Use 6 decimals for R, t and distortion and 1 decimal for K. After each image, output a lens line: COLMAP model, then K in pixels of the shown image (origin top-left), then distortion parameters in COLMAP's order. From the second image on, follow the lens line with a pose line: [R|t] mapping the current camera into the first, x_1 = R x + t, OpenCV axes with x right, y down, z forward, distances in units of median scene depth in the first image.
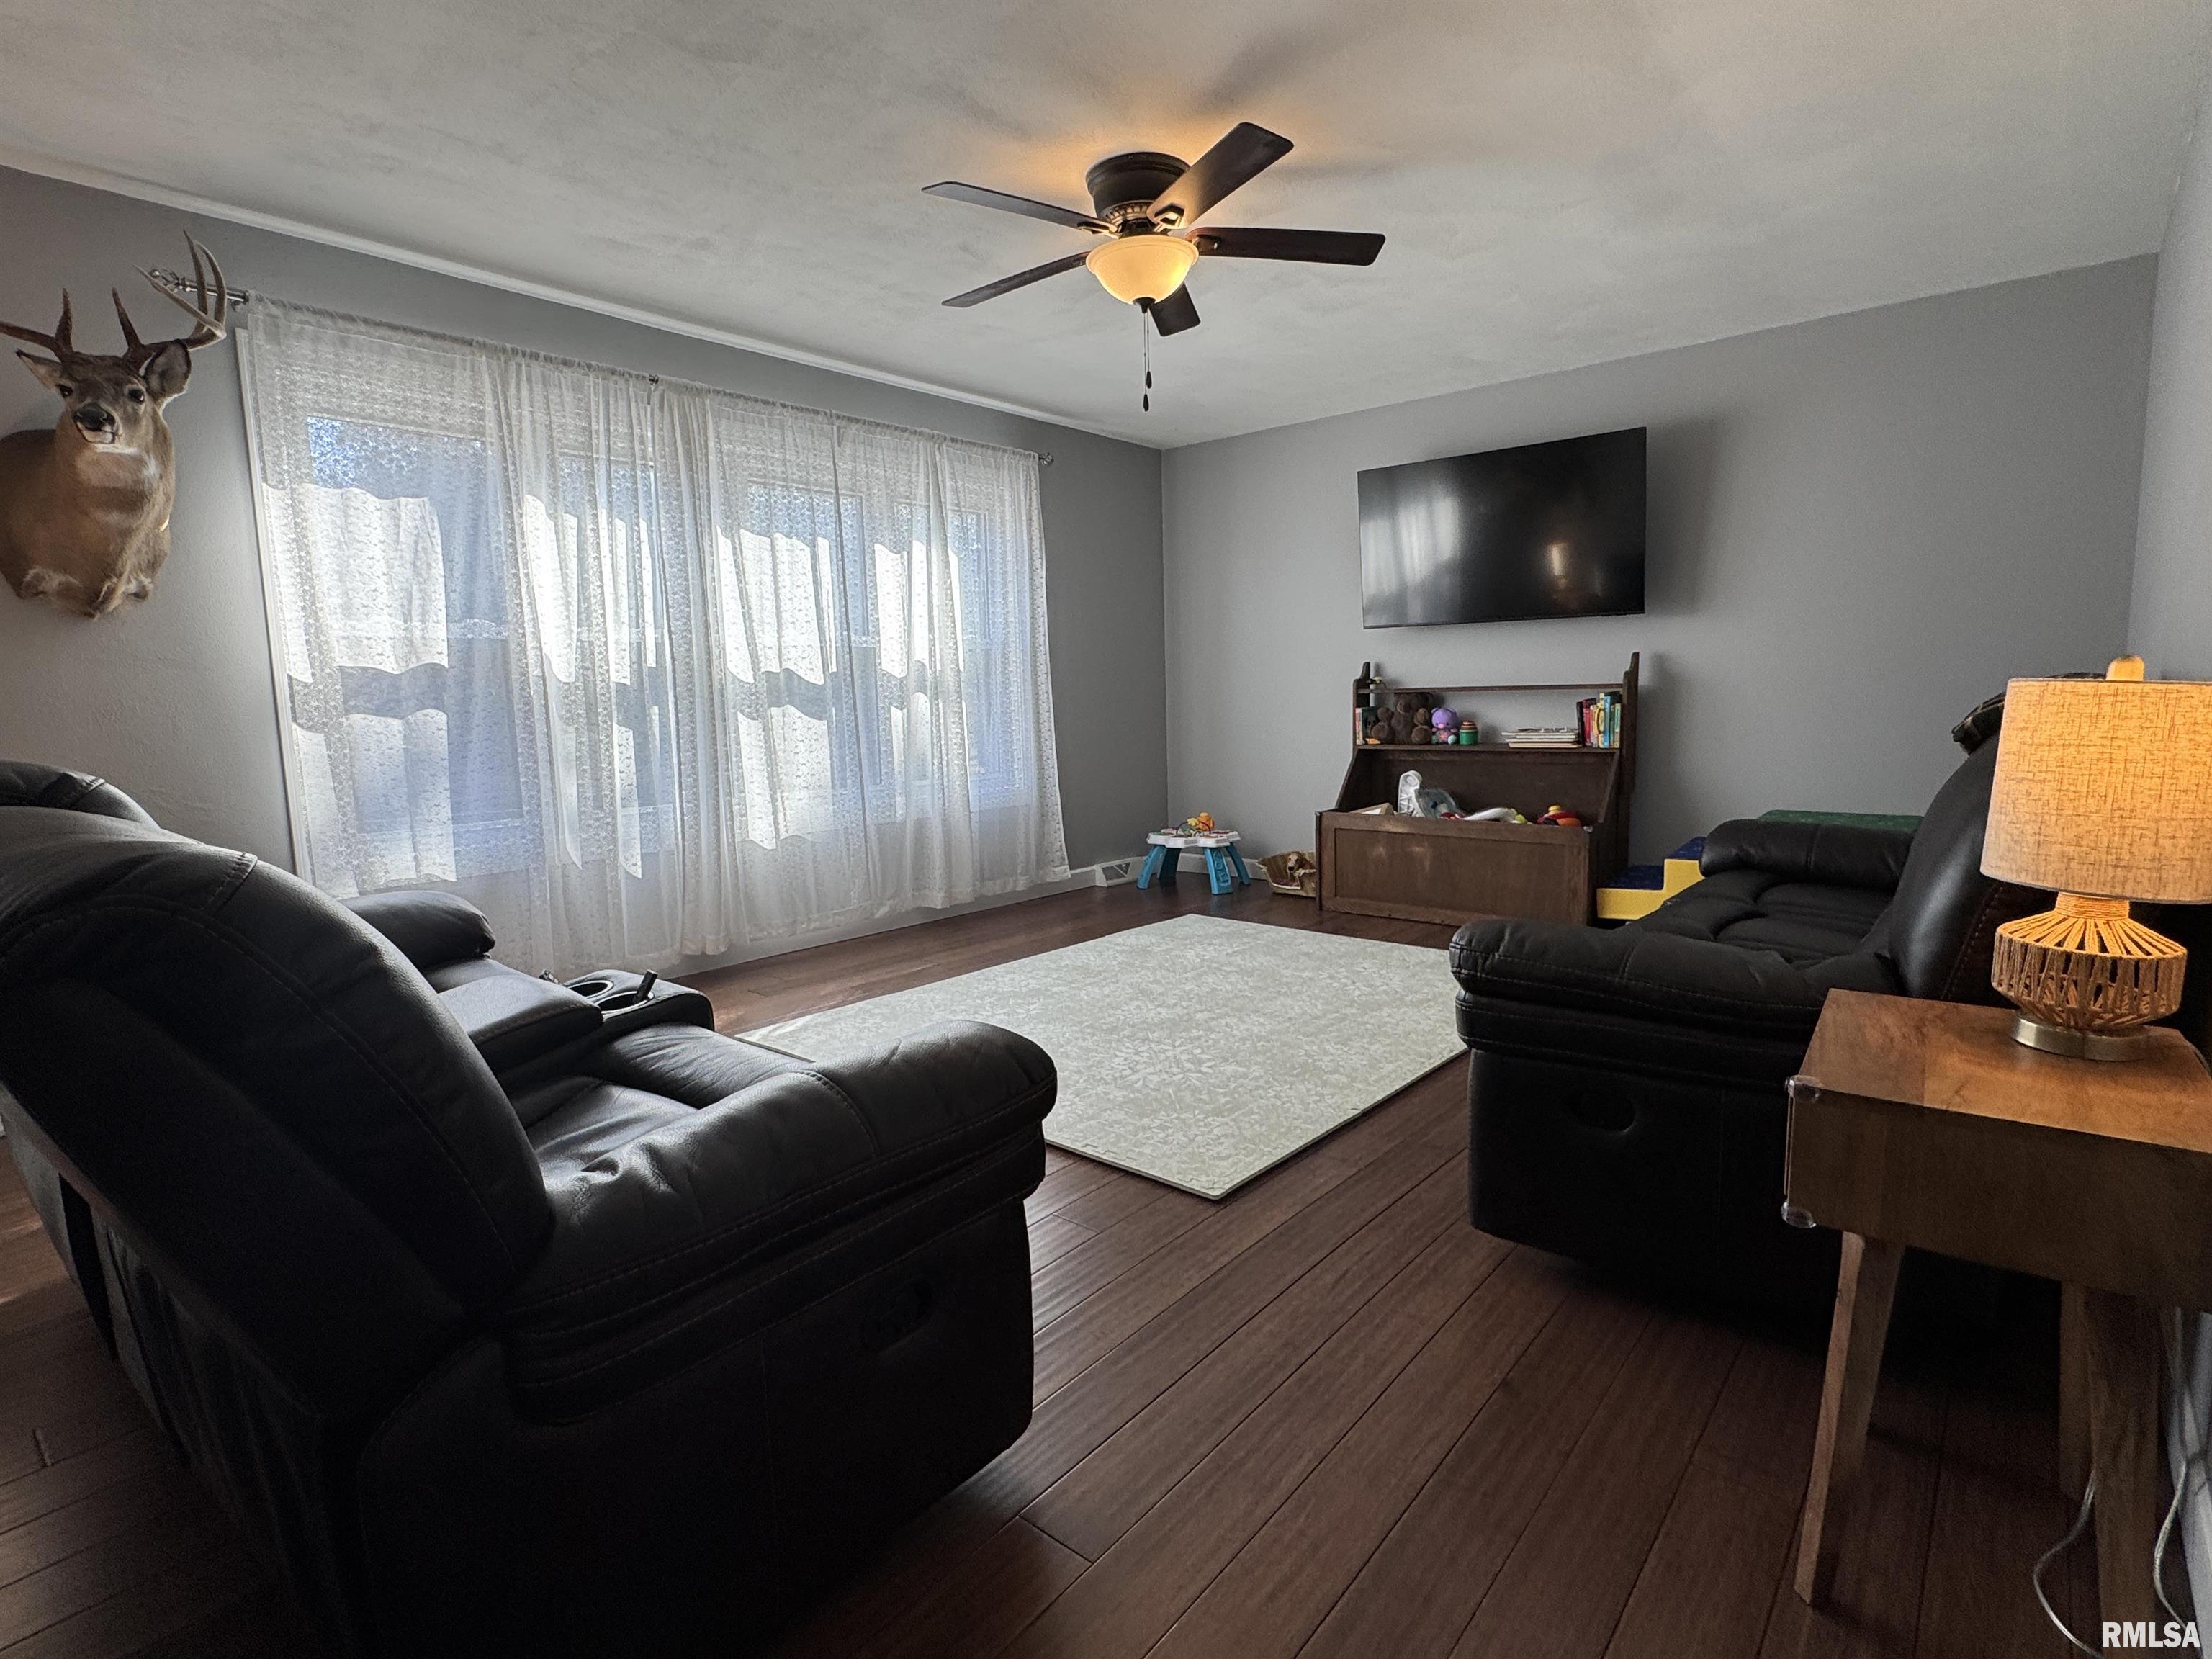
lens RADIAL K [[1097.1, 0, 1095.9], [0, 1097.1, 832.5], [0, 0, 1]] dist [0.001102, 0.000068]
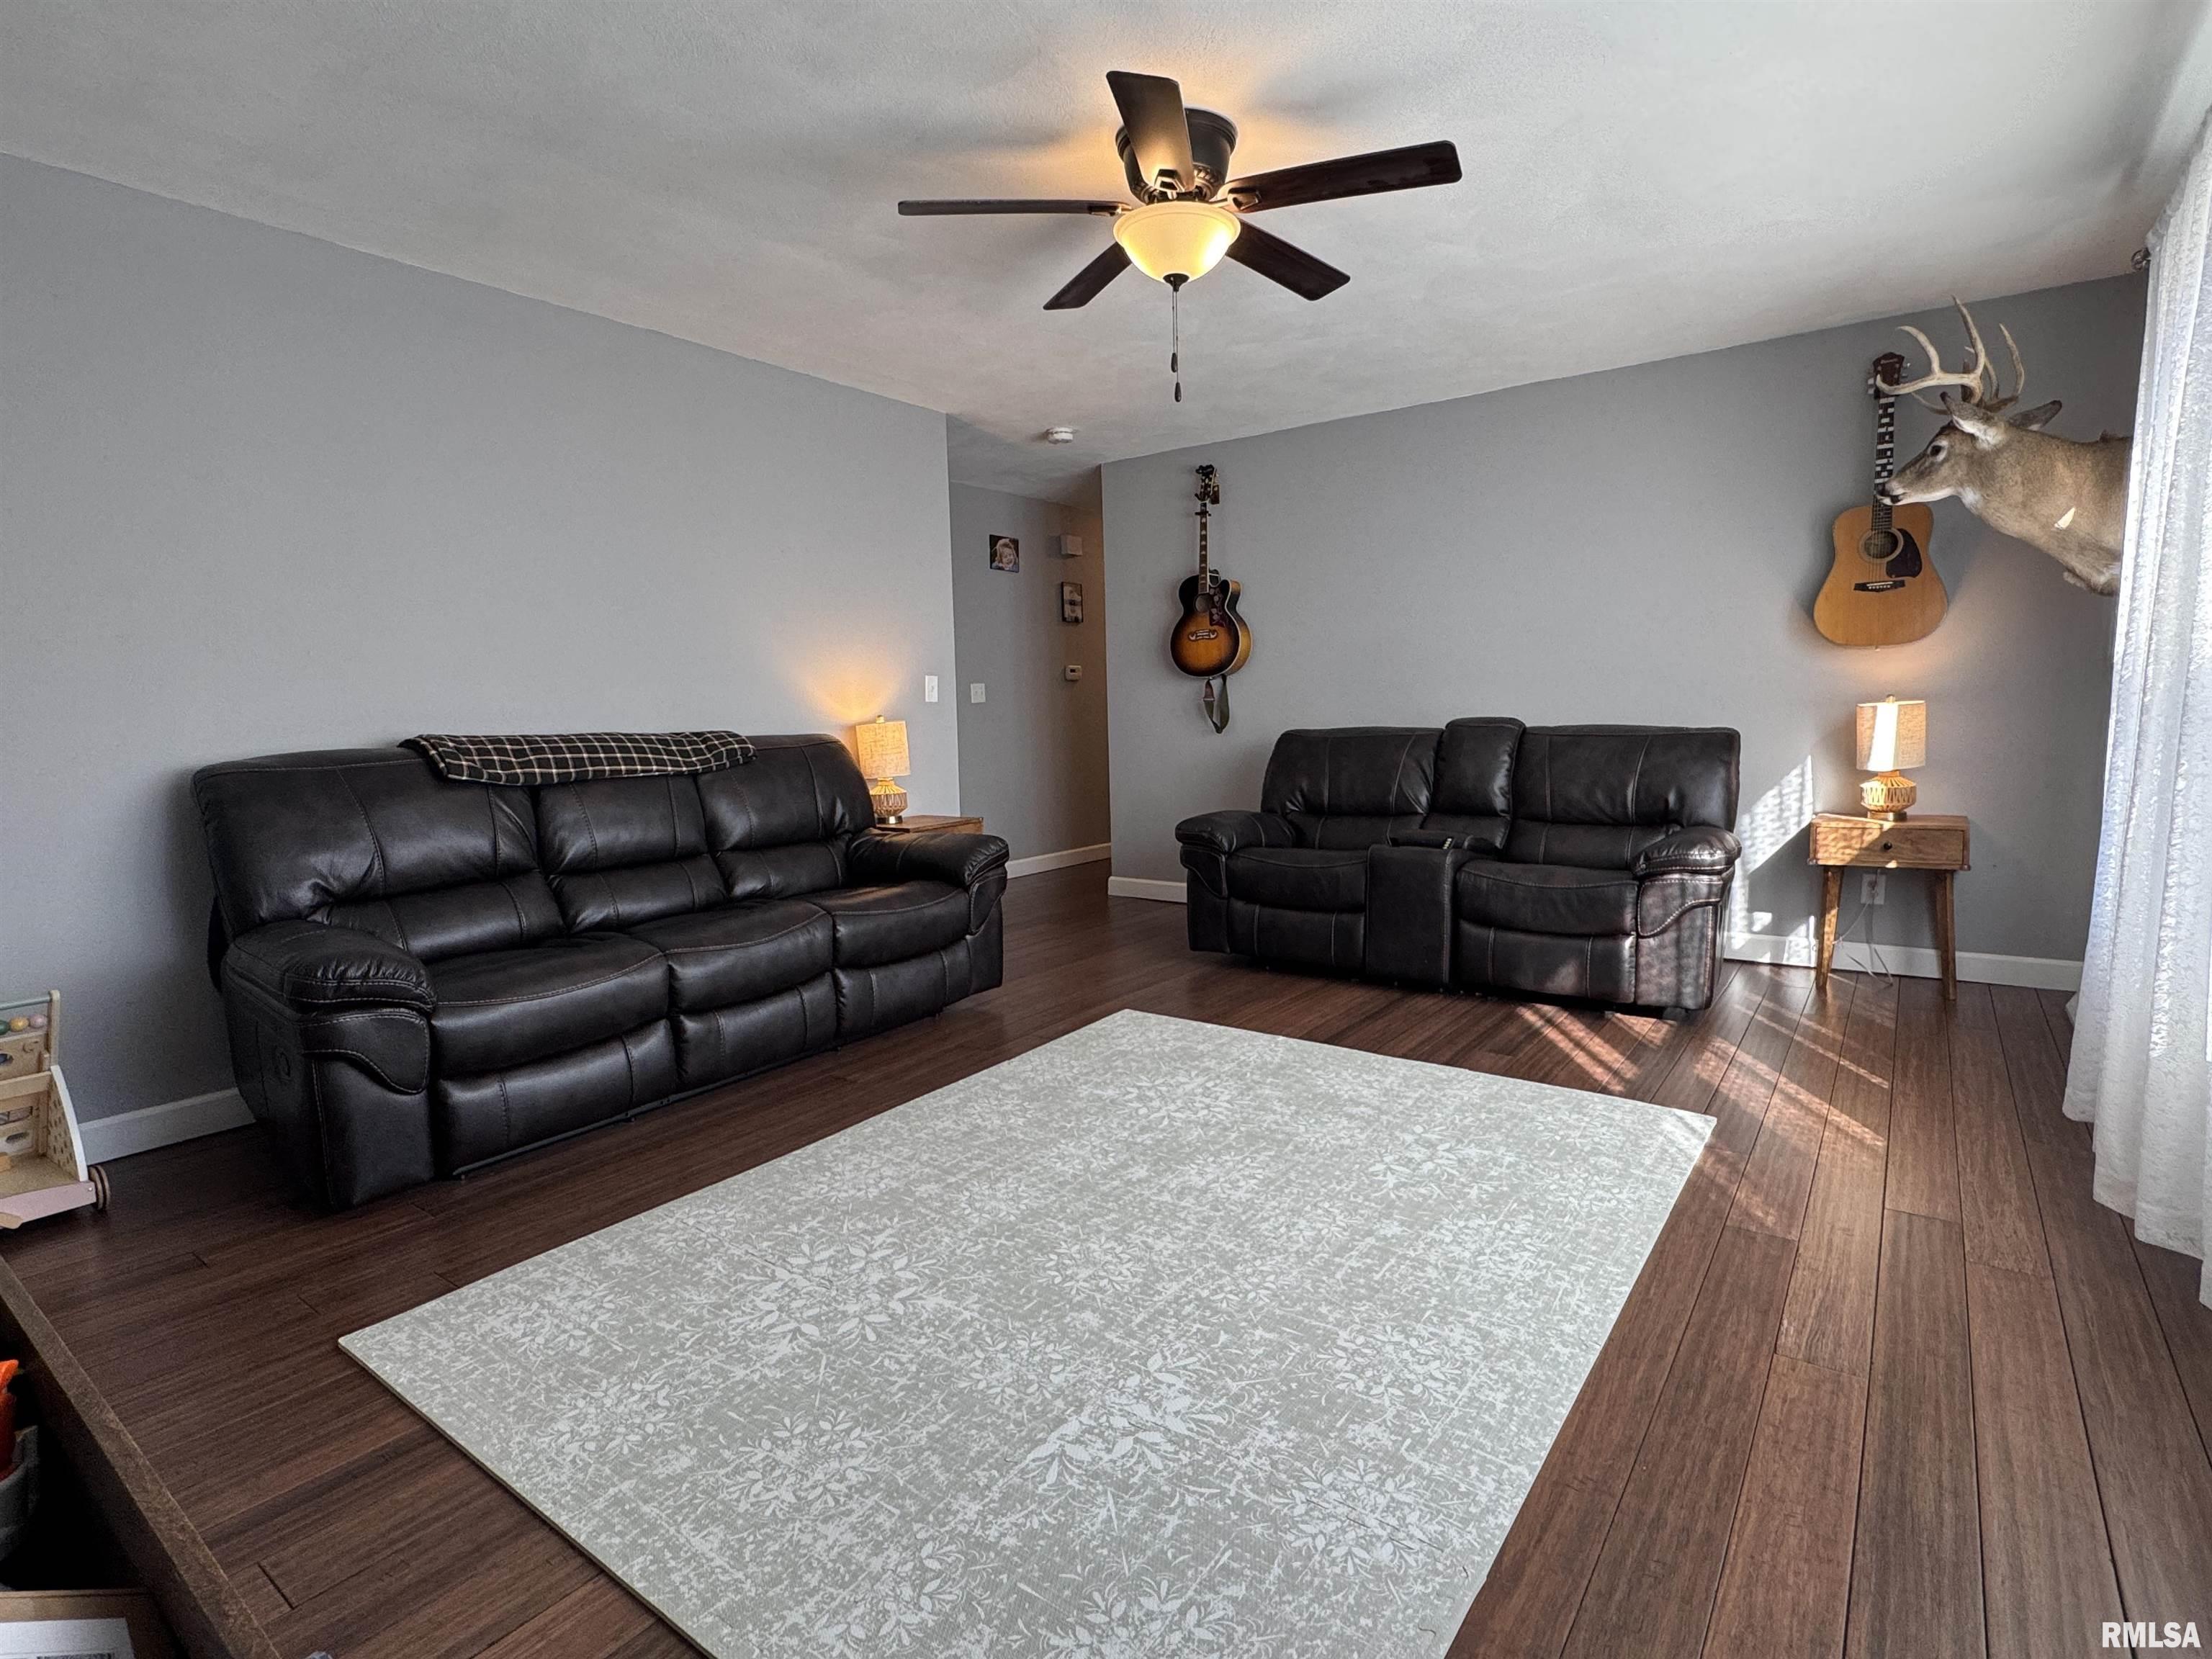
lens RADIAL K [[1097.1, 0, 1095.9], [0, 1097.1, 832.5], [0, 0, 1]] dist [0.001102, 0.000068]
pose [[-0.996568, 0.055340, -0.061553, 0.161597], [0.038959, 0.969725, 0.241073, -0.227816], [0.073030, 0.237848, -0.968553, 1.690046]]
